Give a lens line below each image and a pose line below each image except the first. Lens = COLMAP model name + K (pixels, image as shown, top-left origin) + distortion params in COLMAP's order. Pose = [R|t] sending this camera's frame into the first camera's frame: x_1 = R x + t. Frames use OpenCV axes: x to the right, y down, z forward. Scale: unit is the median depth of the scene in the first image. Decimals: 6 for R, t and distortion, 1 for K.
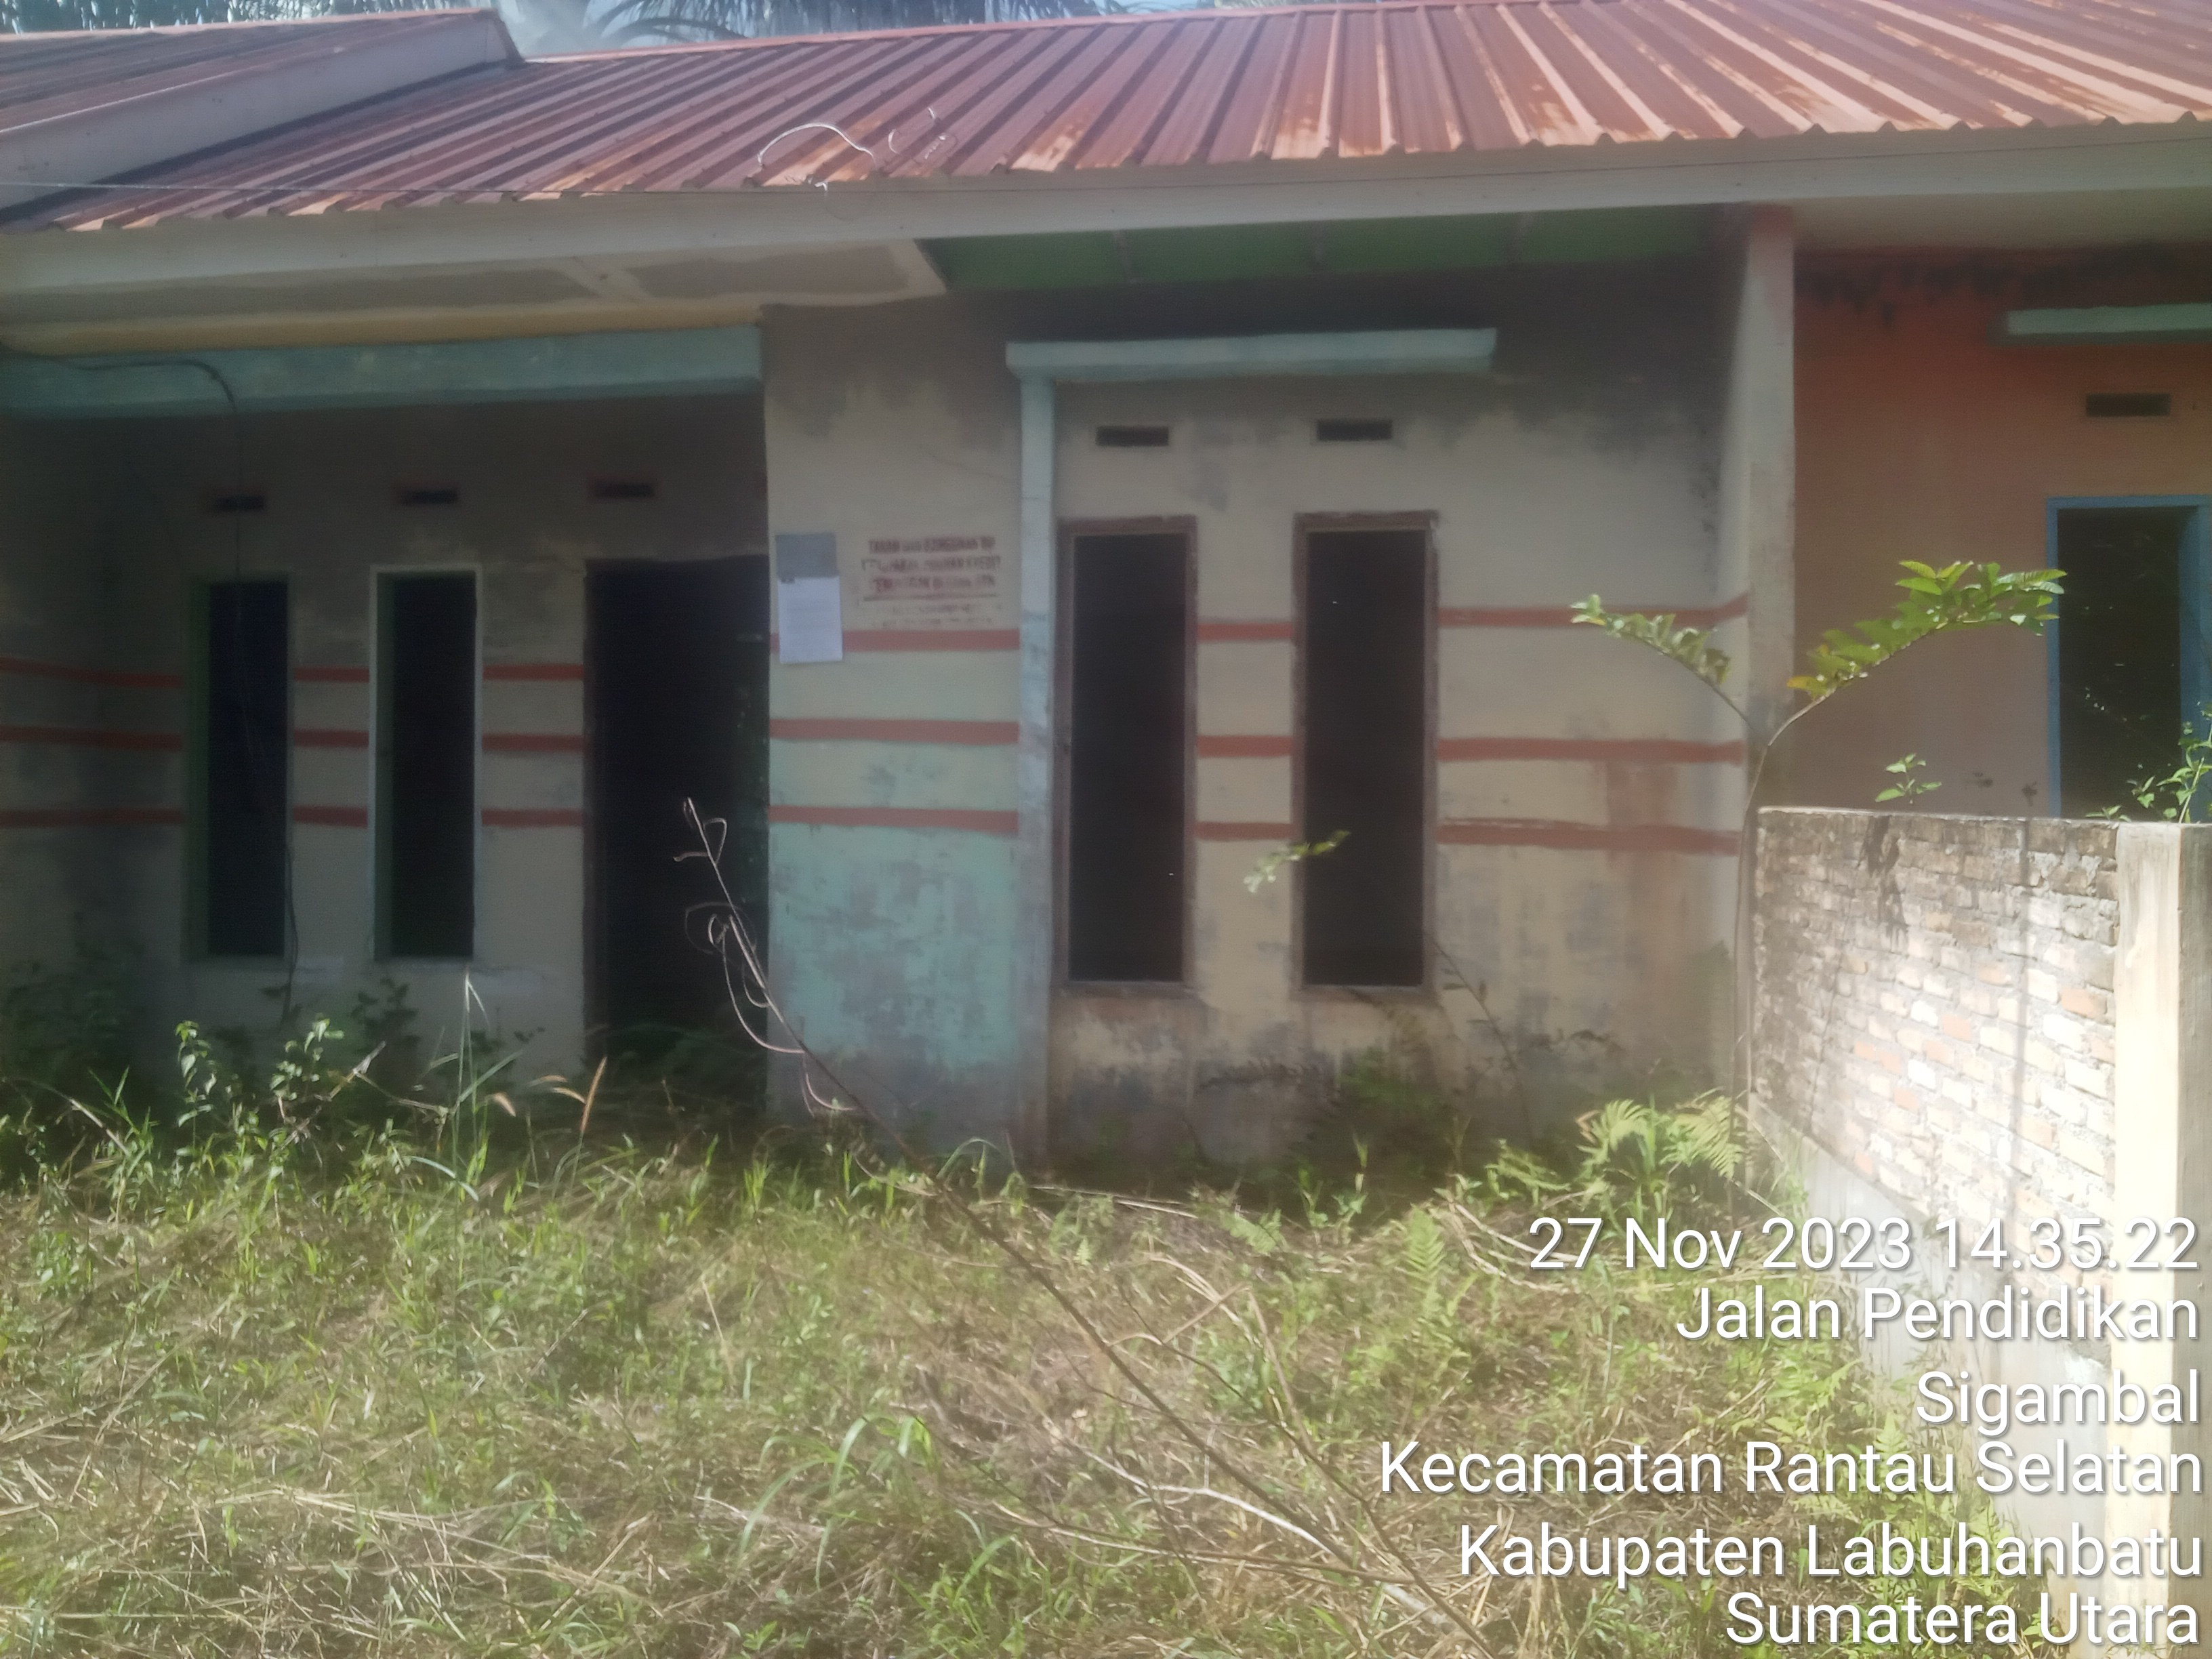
lens RADIAL K [[1788.3, 0, 1106.0], [0, 1788.3, 829.5], [0, 0, 1]] dist [0.059253, -0.143499]
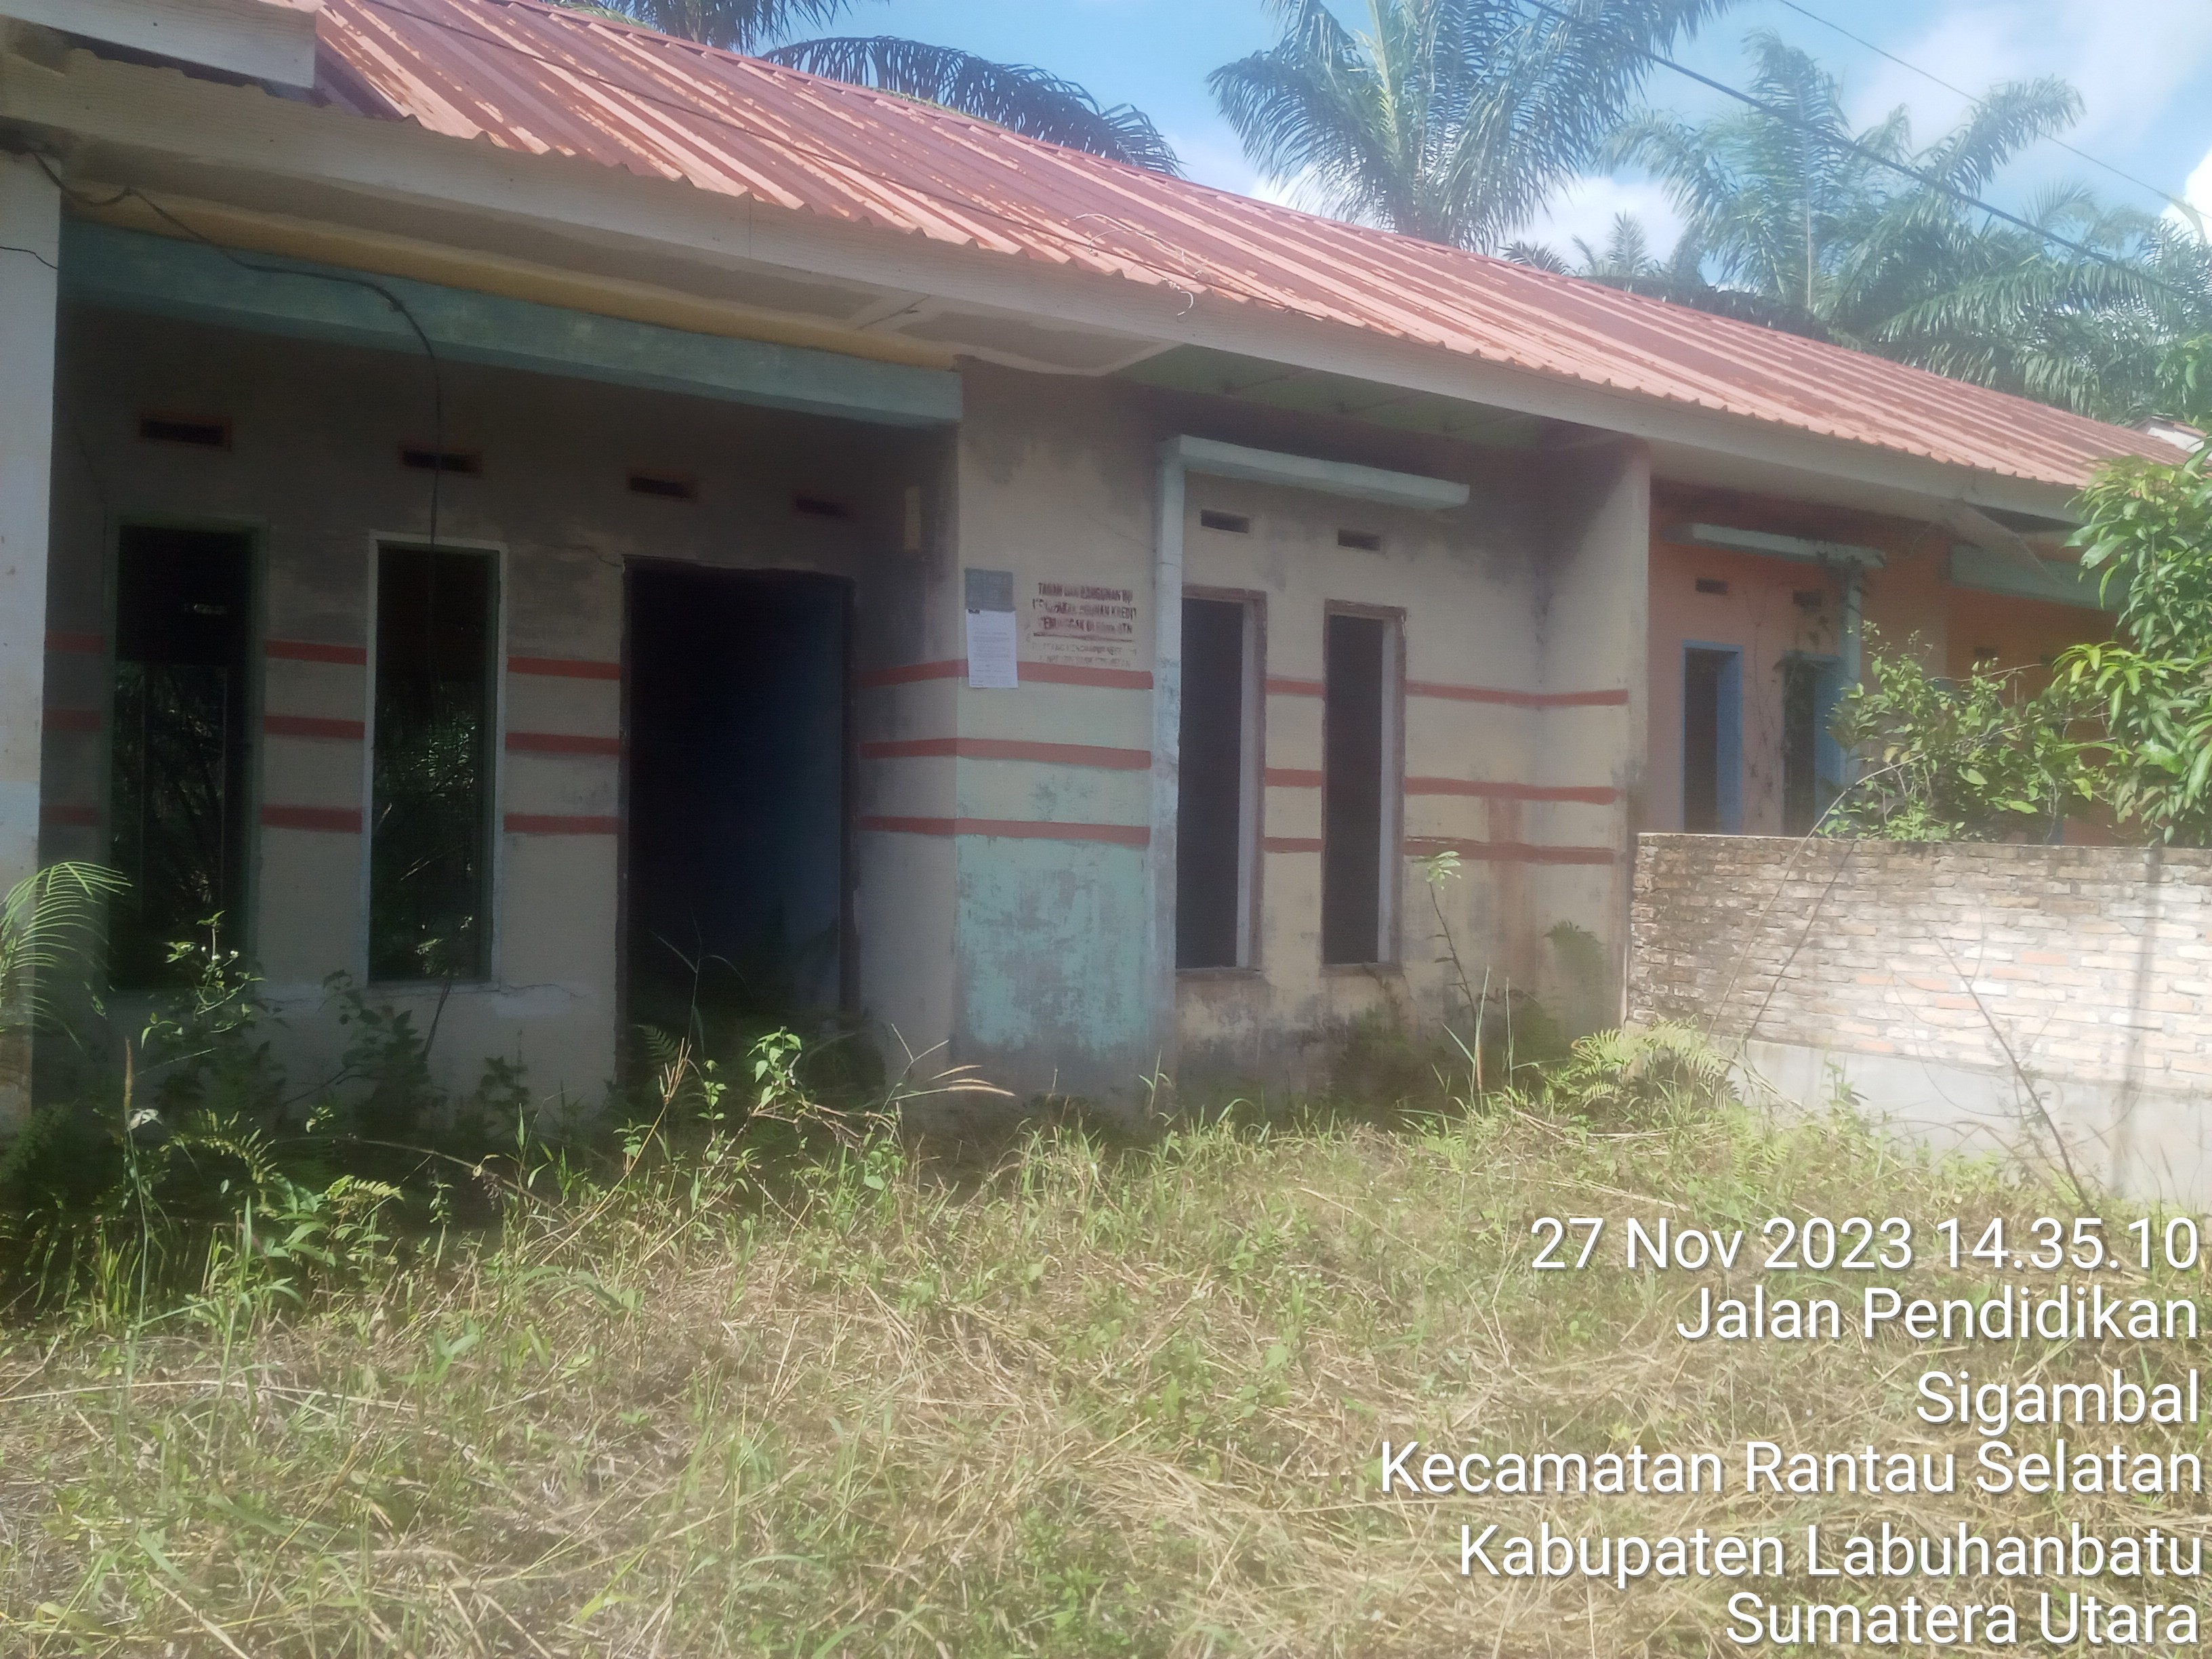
lens RADIAL K [[1786.8, 0, 1106.0], [0, 1786.8, 829.5], [0, 0, 1]] dist [0.005855, 0.003327]
pose [[0.744128, 0.011248, 0.667942, -0.846989], [-0.009150, 0.999936, -0.006645, -0.000318], [-0.667974, -0.001167, 0.744184, 0.143056]]
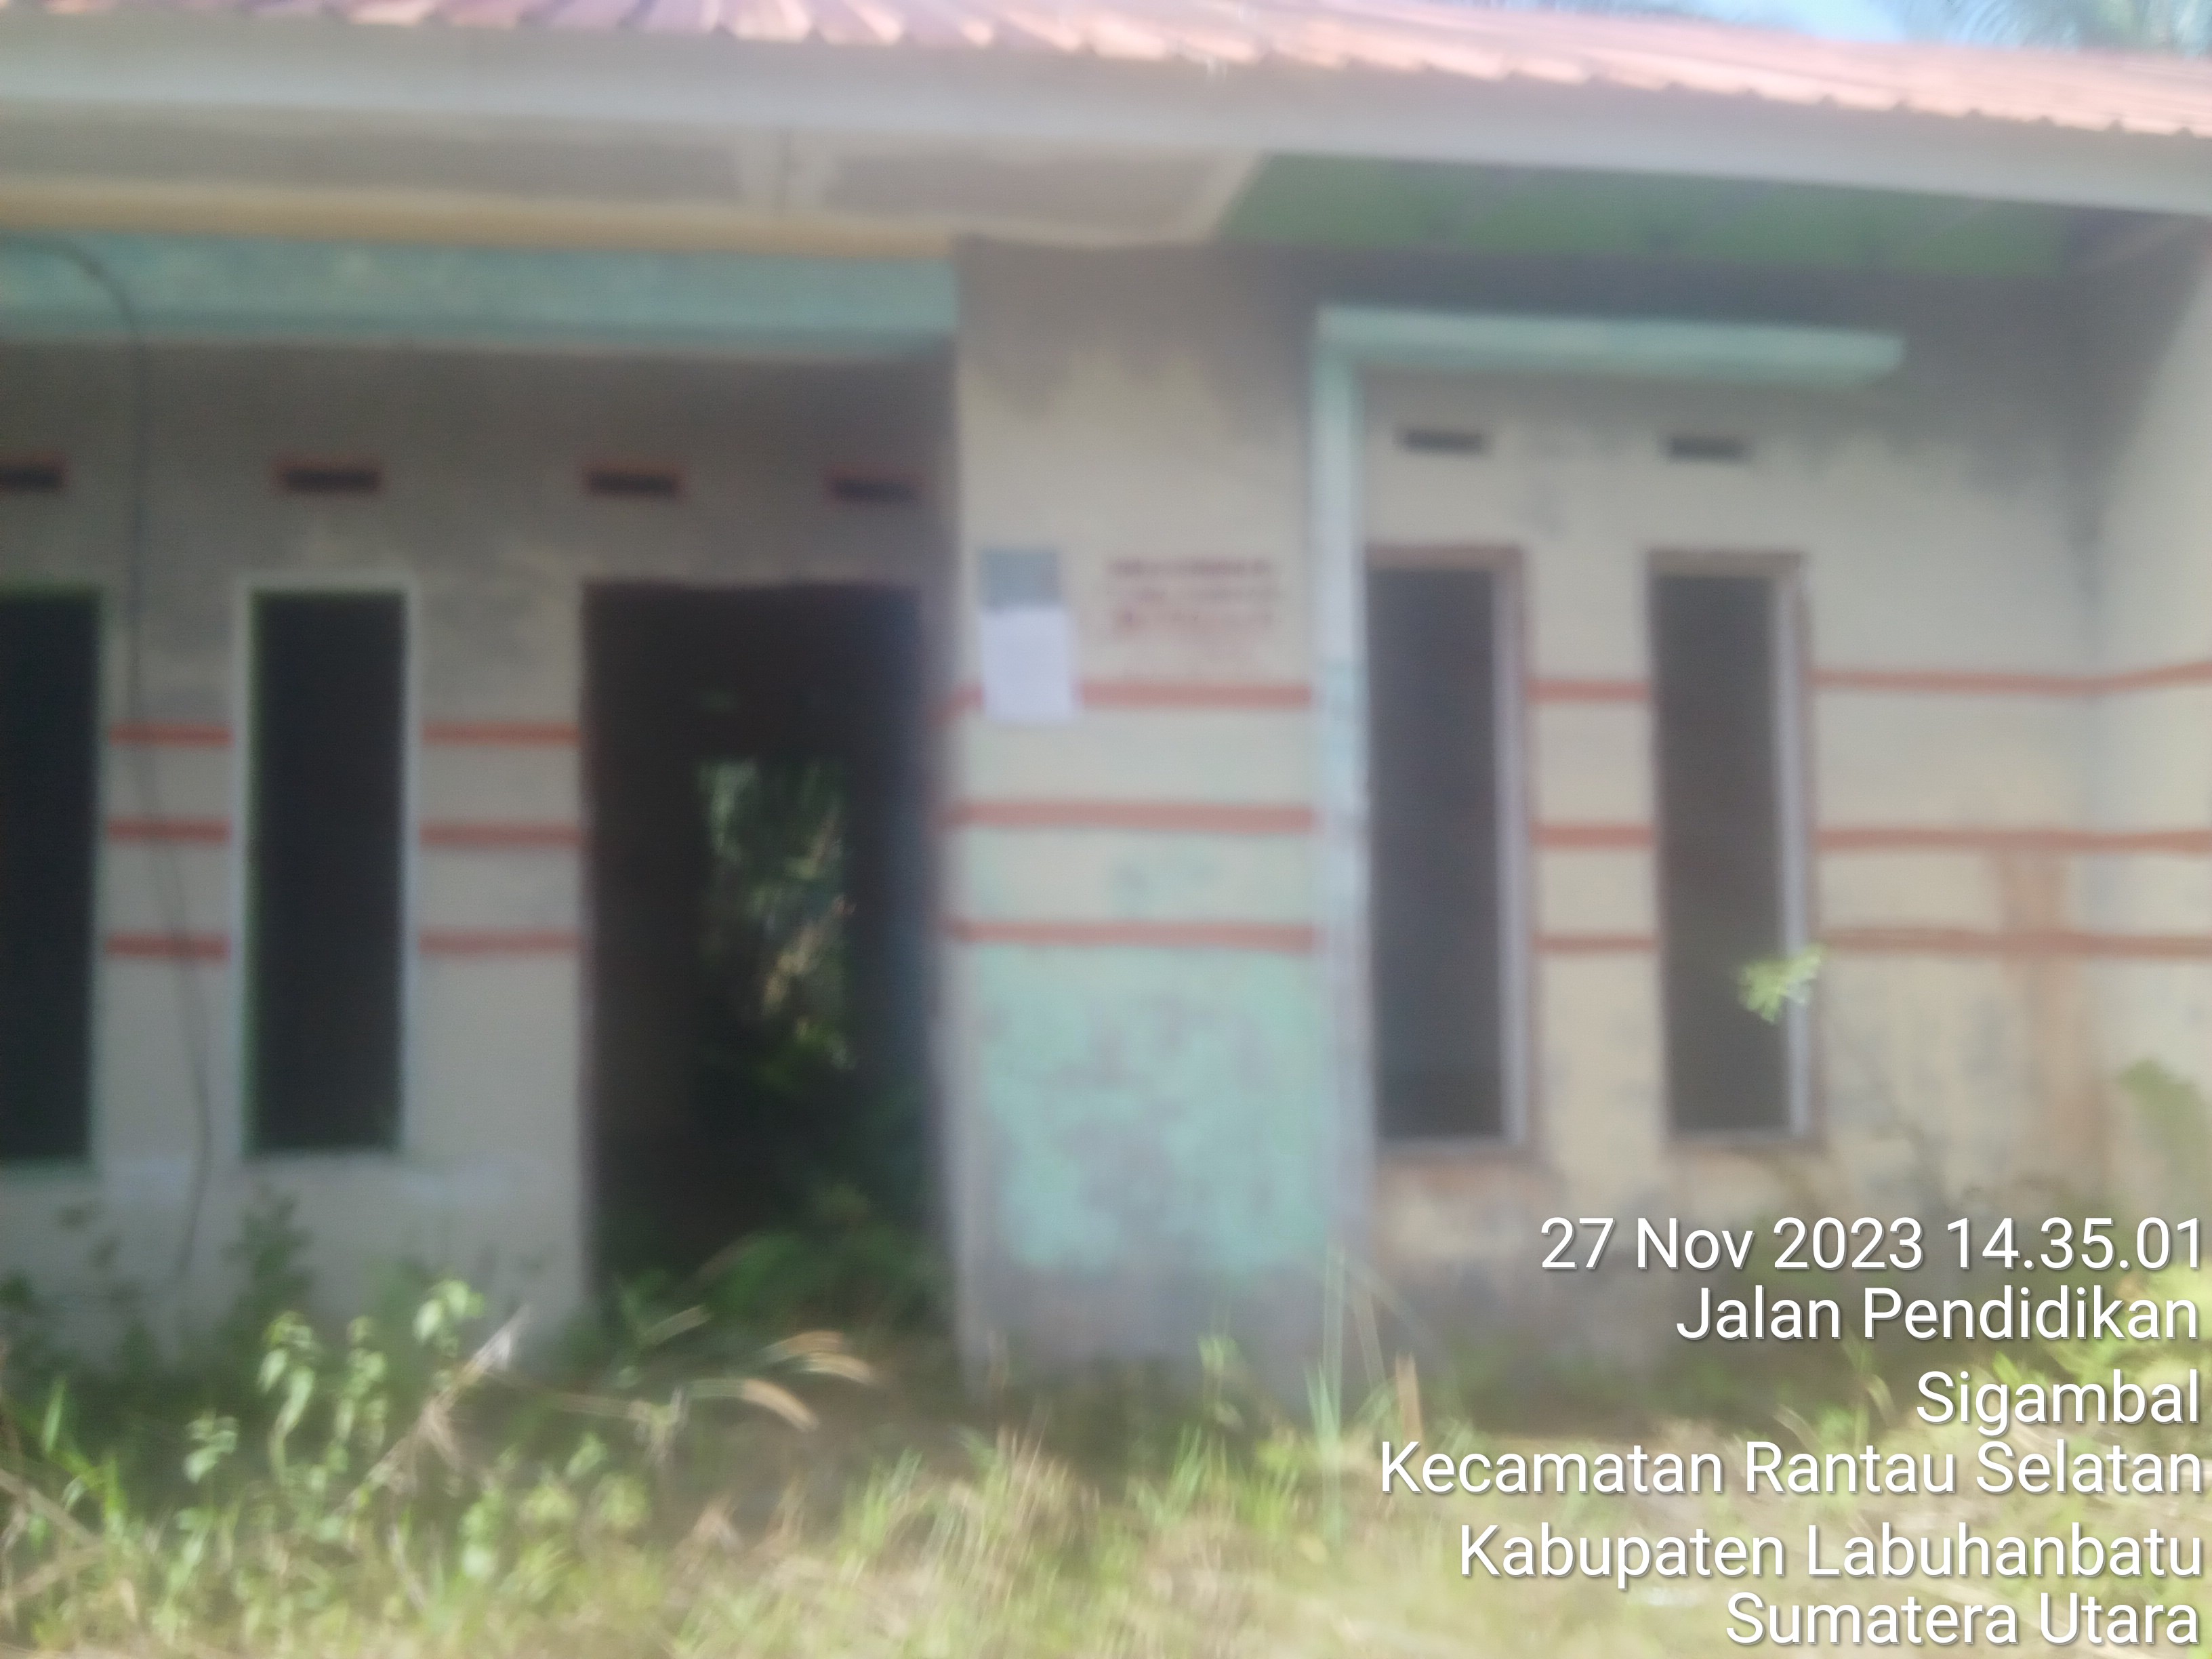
lens RADIAL K [[1905.8, 0, 1106.0], [0, 1905.8, 829.5], [0, 0, 1]] dist [-0.004380, -0.009740]
pose [[0.953325, -0.001987, 0.301938, -0.371084], [0.017971, 0.998579, -0.050170, -0.010967], [-0.301409, 0.053255, 0.952006, 0.261073]]
